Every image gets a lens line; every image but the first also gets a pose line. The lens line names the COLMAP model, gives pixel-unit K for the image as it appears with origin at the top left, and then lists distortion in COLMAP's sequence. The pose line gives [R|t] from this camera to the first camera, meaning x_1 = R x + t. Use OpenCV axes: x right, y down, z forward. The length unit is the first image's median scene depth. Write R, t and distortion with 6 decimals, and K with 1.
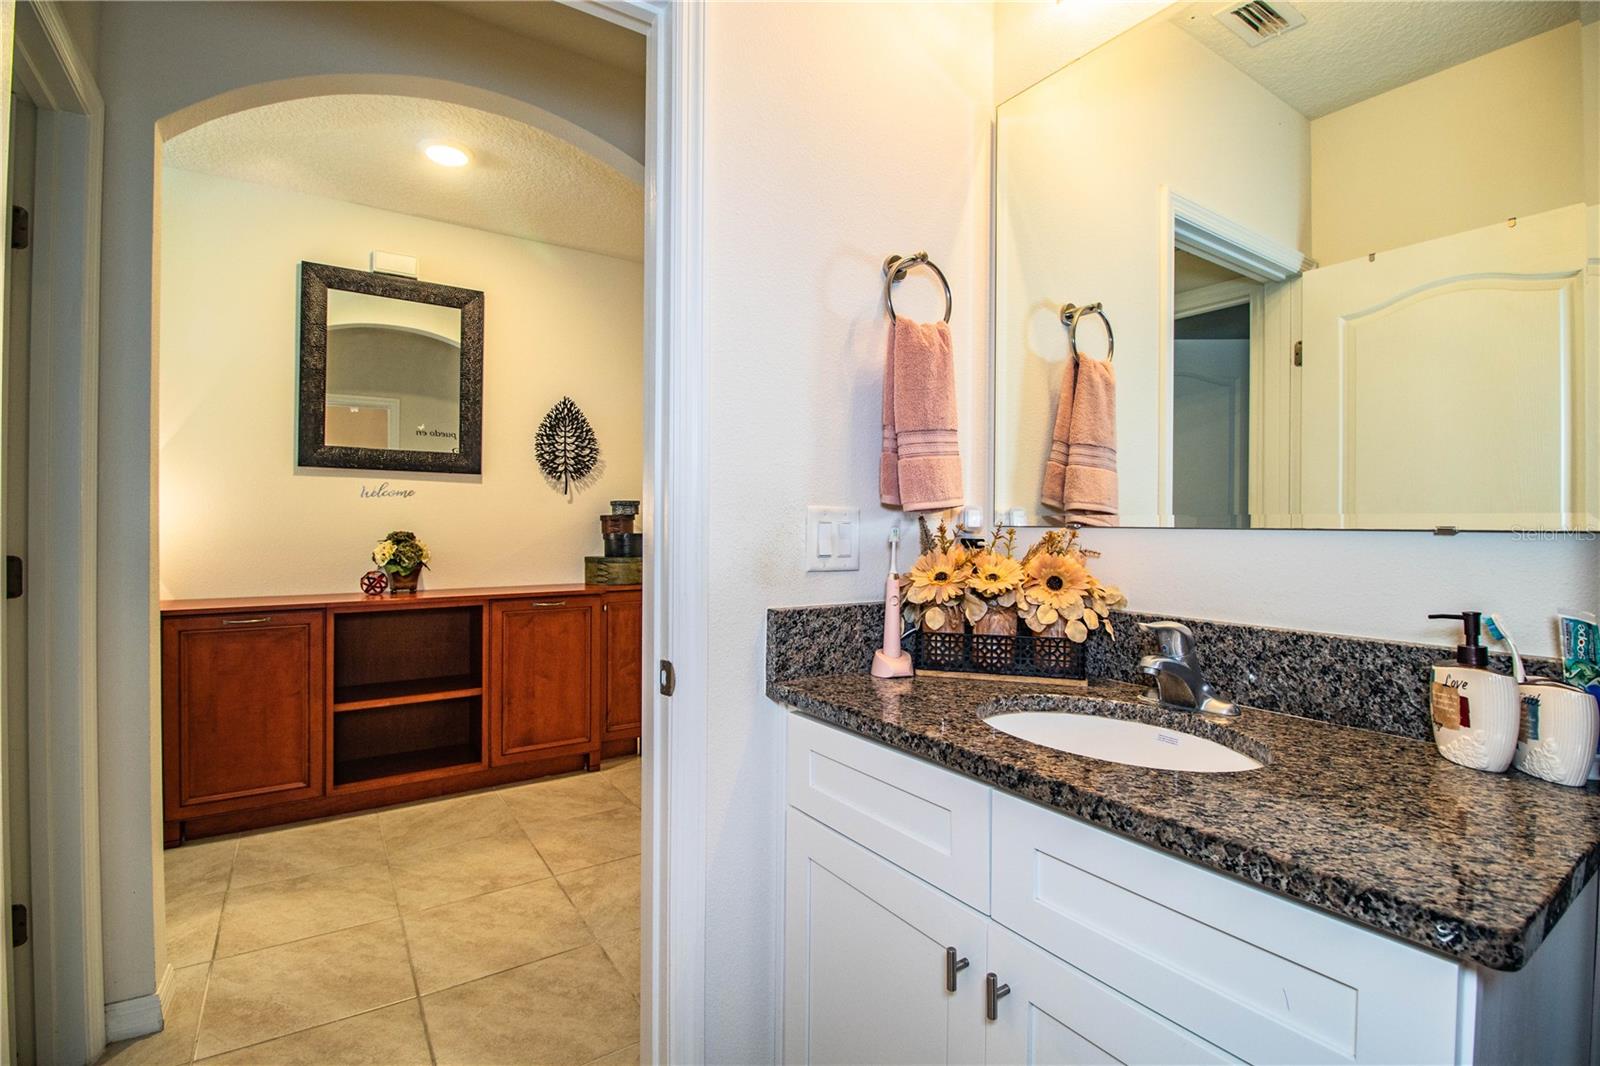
lens RADIAL K [[733.4, 0, 813.8], [0, 733.4, 527.0], [0, 0, 1]] dist [-0.020909, -0.002046]
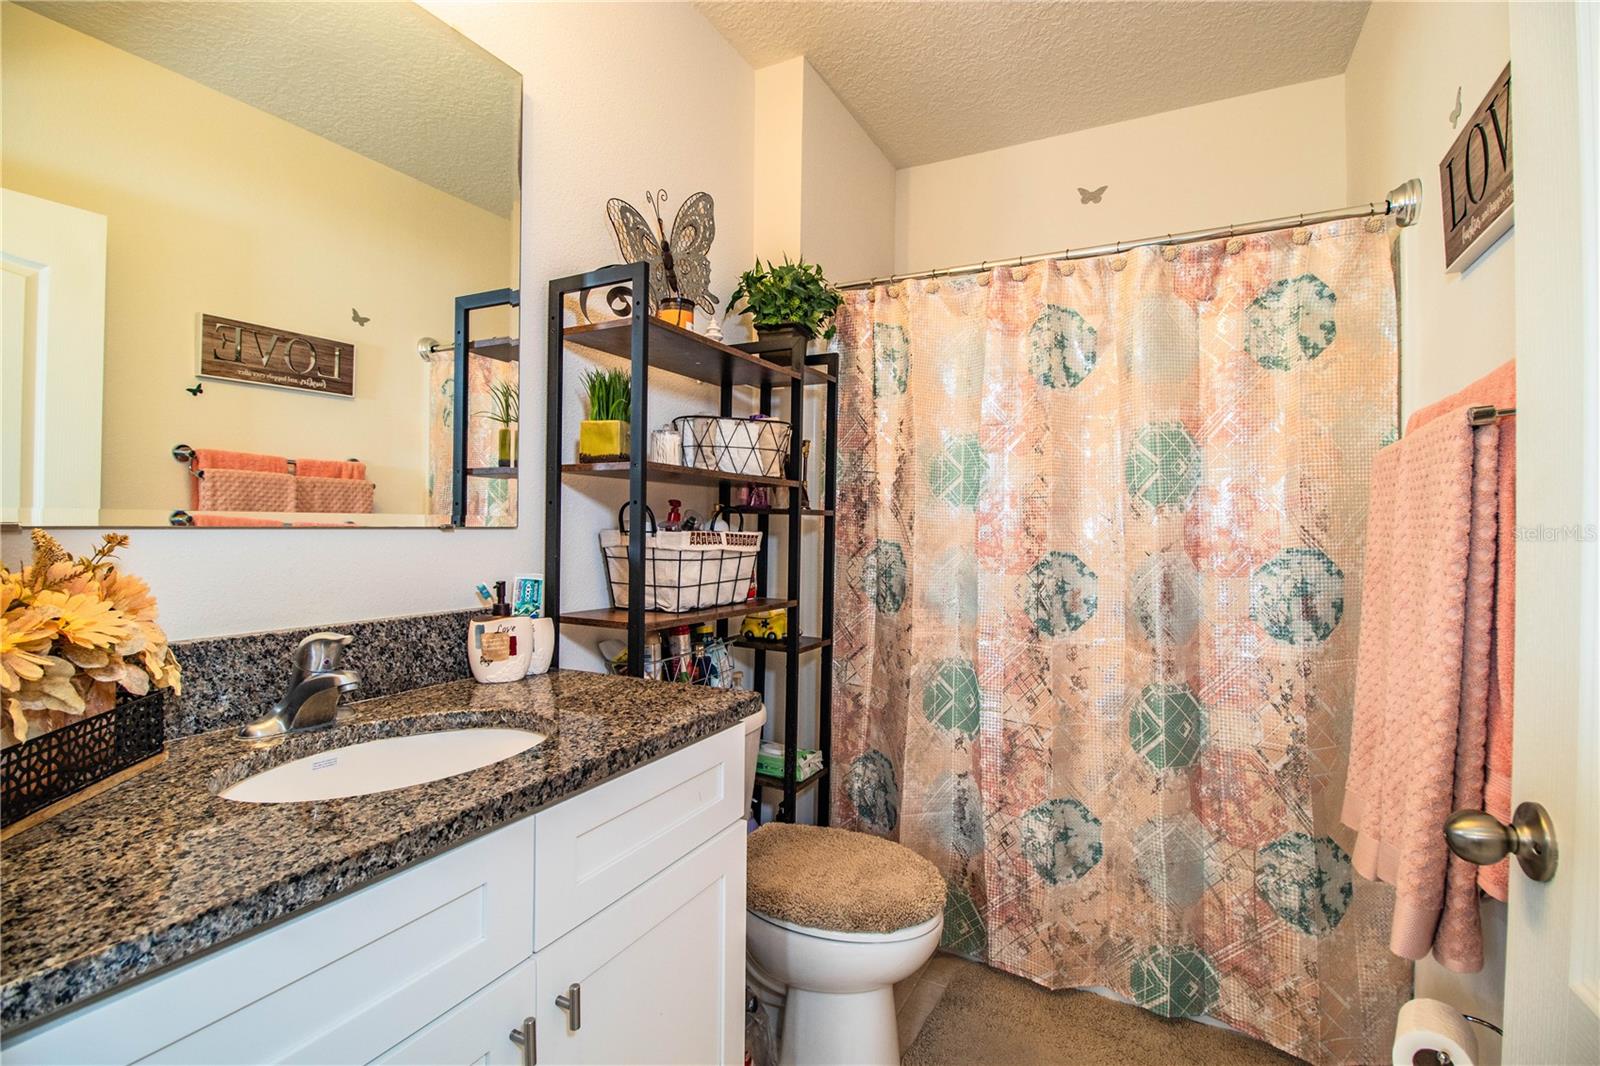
lens RADIAL K [[733.4, 0, 807.4], [0, 733.4, 525.5], [0, 0, 1]] dist [-0.020909, -0.002046]
pose [[-0.475129, -0.014400, 0.879798, -0.731408], [-0.009550, 0.999892, 0.011209, -0.022624], [-0.879864, -0.003076, -0.475215, 1.138471]]
